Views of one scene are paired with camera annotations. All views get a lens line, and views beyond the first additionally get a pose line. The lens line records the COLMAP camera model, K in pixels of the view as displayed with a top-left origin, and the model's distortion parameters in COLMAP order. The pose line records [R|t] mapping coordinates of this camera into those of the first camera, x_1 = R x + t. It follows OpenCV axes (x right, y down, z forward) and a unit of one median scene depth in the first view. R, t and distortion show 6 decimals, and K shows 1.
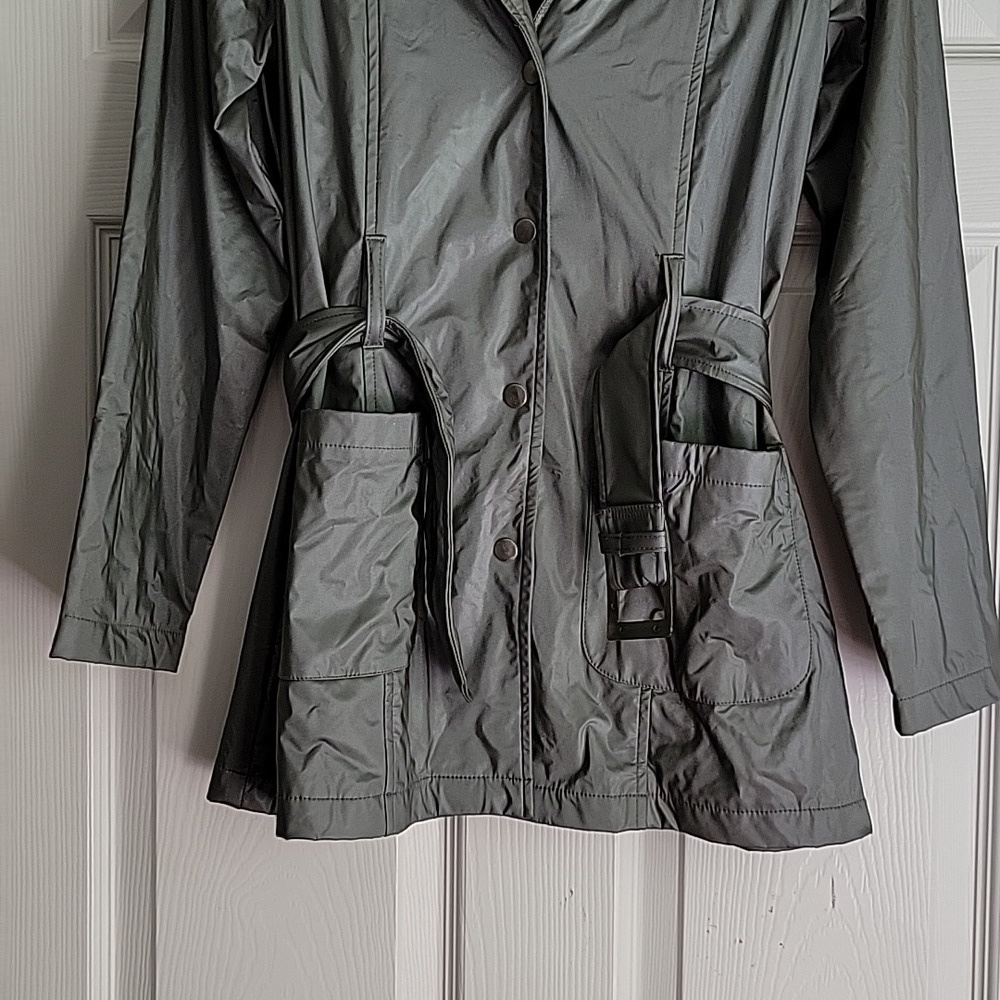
lens RADIAL K [[1676.0, 0, 479.5], [0, 1676.0, 484.2], [0, 0, 1]] dist [0.033338, 0.000000]
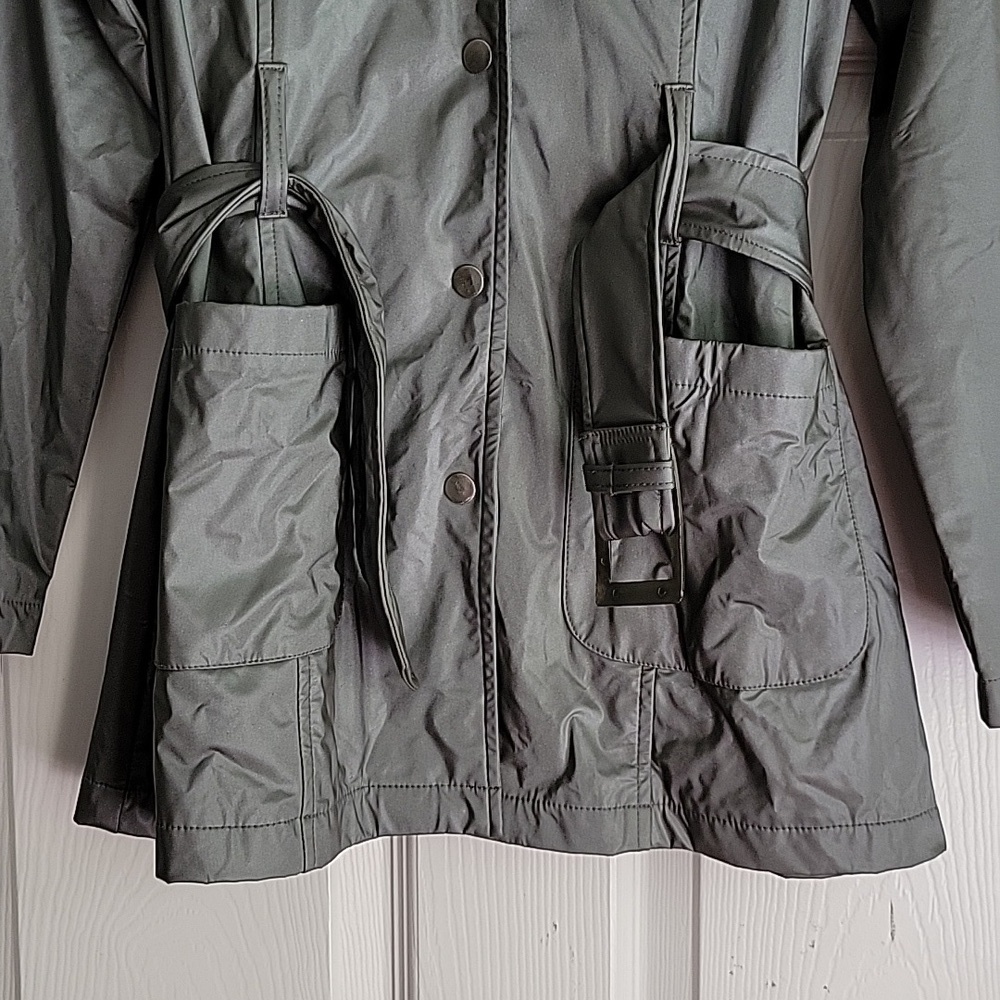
lens RADIAL K [[1676.0, 0, 485.3], [0, 1676.0, 478.0], [0, 0, 1]] dist [0.033338, 0.000000]
pose [[0.999853, -0.016275, 0.005480, 0.023658], [0.016025, 0.998951, 0.042892, 0.002598], [-0.006172, -0.042798, 0.999065, 0.254683]]
